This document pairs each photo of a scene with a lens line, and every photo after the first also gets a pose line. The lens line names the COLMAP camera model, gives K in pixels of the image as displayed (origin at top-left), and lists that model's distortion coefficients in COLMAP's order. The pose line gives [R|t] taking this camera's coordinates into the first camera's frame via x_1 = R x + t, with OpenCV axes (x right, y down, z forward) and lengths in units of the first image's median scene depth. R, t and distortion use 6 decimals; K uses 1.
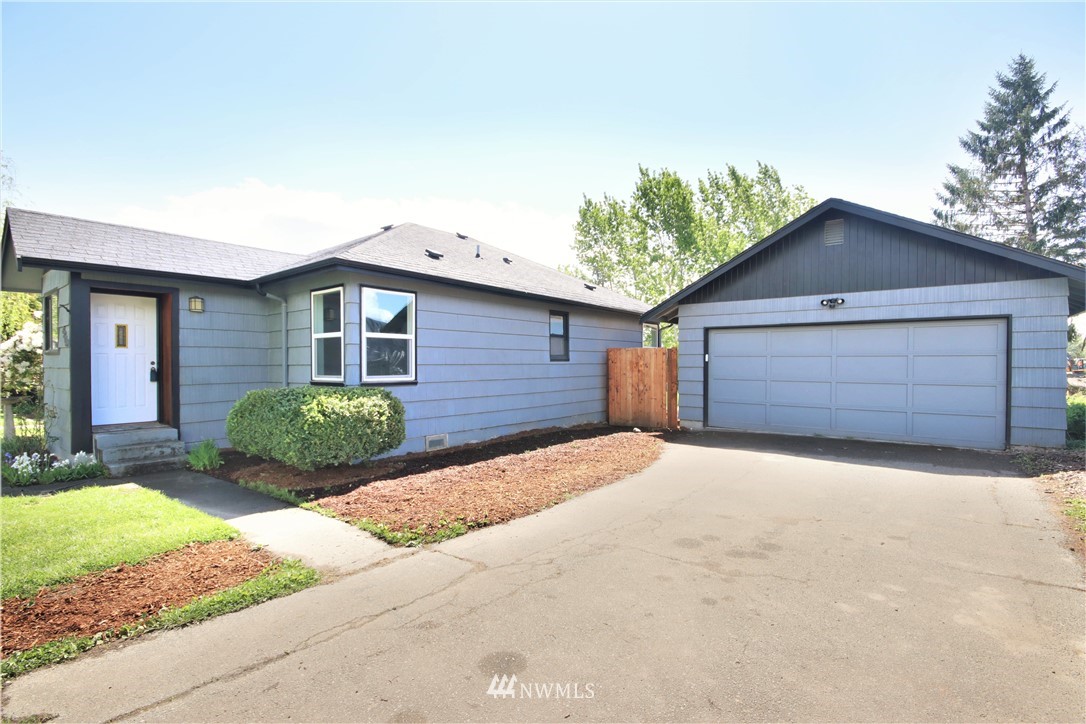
lens RADIAL K [[502.0, 0, 546.7], [0, 502.0, 368.1], [0, 0, 1]] dist [0.001502, -0.007010]
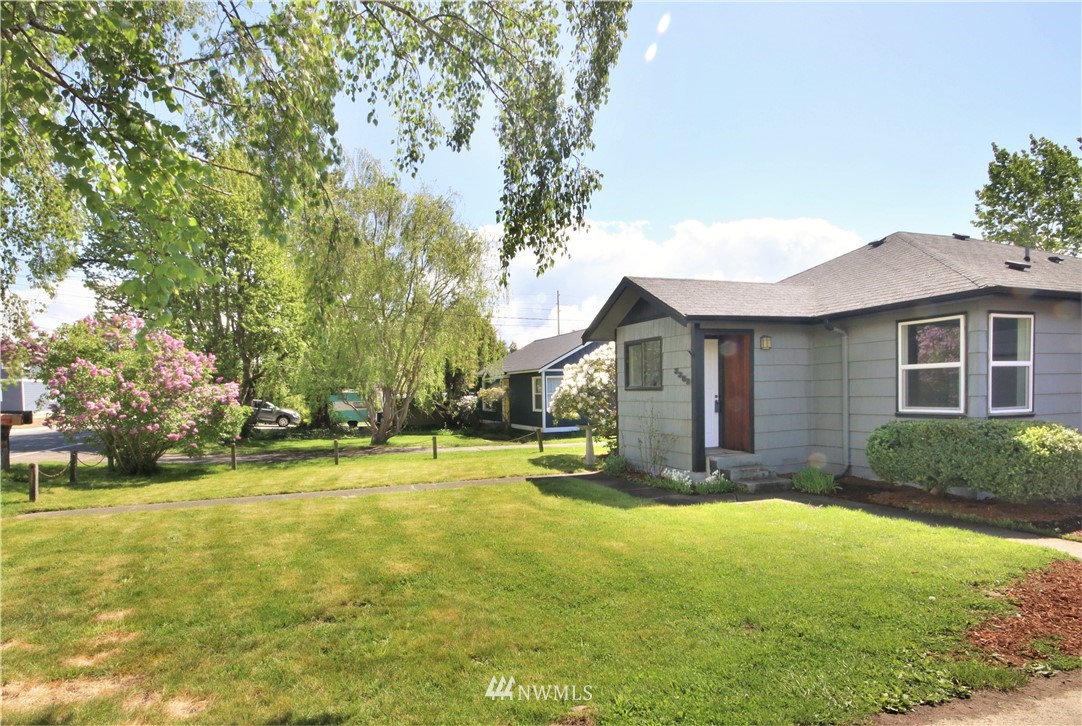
lens RADIAL K [[559.3, 0, 489.7], [0, 559.3, 408.0], [0, 0, 1]] dist [-0.000901, -0.007053]
pose [[0.831418, -0.001498, -0.555645, -0.375469], [0.016561, 0.999619, 0.022086, -0.014924], [0.555400, -0.027565, 0.831126, -0.260767]]
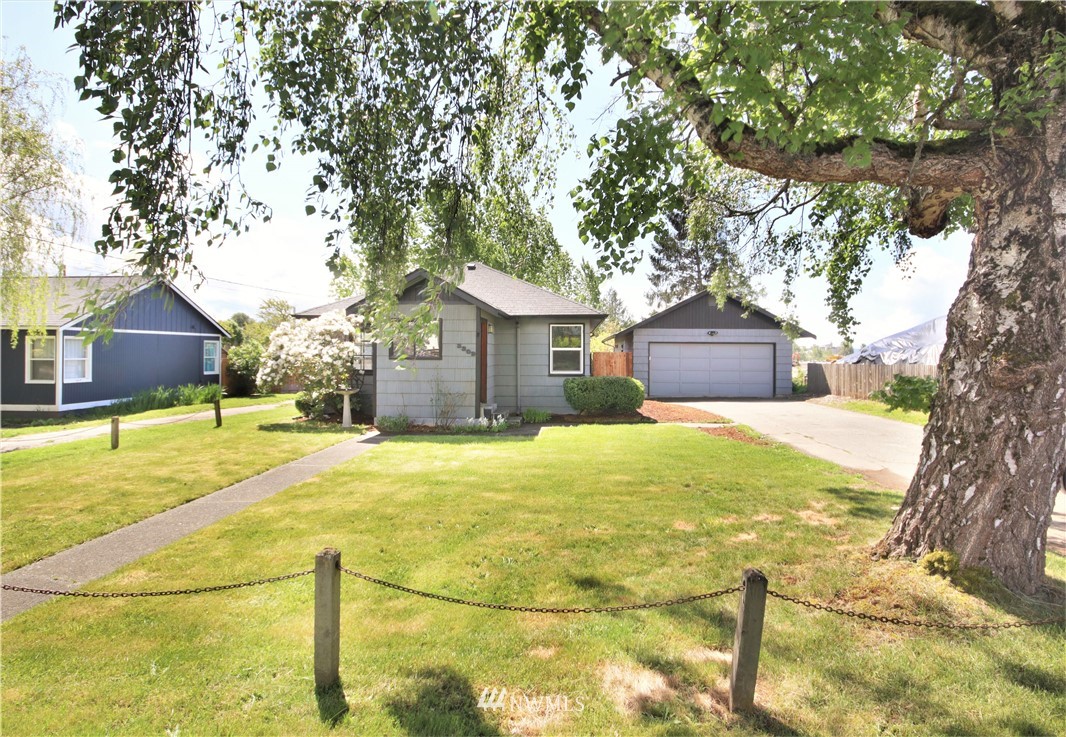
lens RADIAL K [[547.7, 0, 533.4], [0, 547.7, 360.0], [0, 0, 1]] dist [-0.001273, 0.000223]
pose [[0.825715, -0.003213, 0.564078, -1.152782], [0.000093, 0.999985, 0.005558, -0.025112], [-0.564088, -0.004537, 0.825702, -0.412497]]
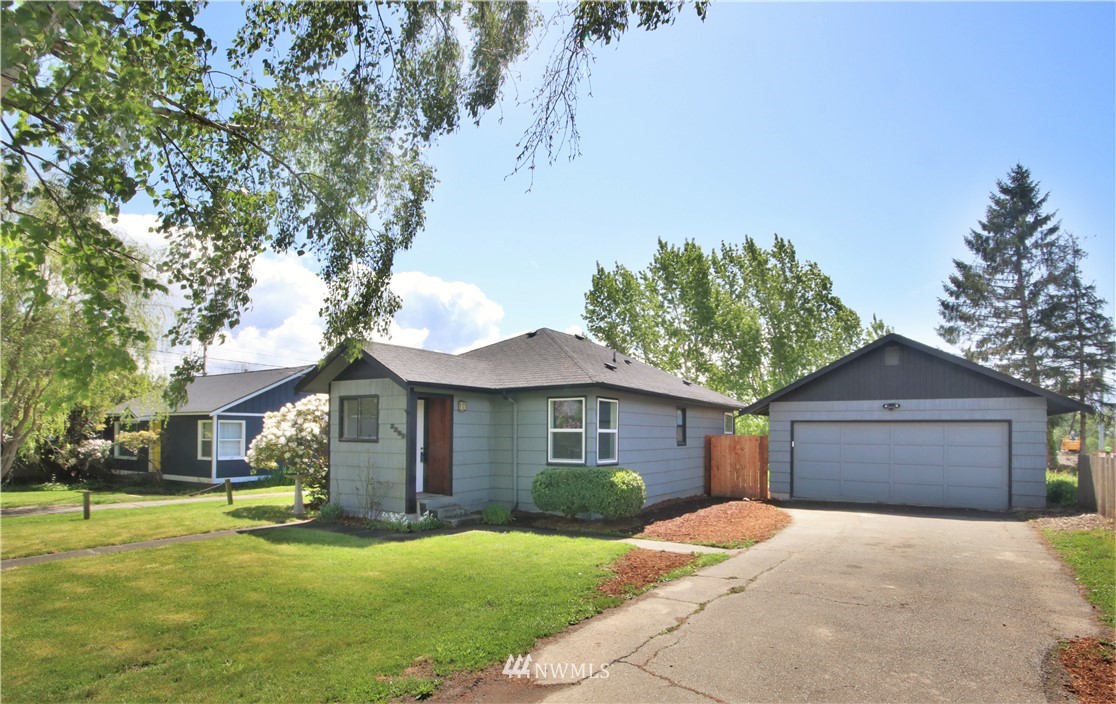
lens RADIAL K [[586.9, 0, 559.5], [0, 586.9, 428.6], [0, 0, 1]] dist [-0.005638, 0.004425]
pose [[0.995433, 0.008710, 0.095063, -0.421822], [-0.006893, 0.999788, -0.019424, -0.026260], [-0.095212, 0.018680, 0.995282, -0.444845]]
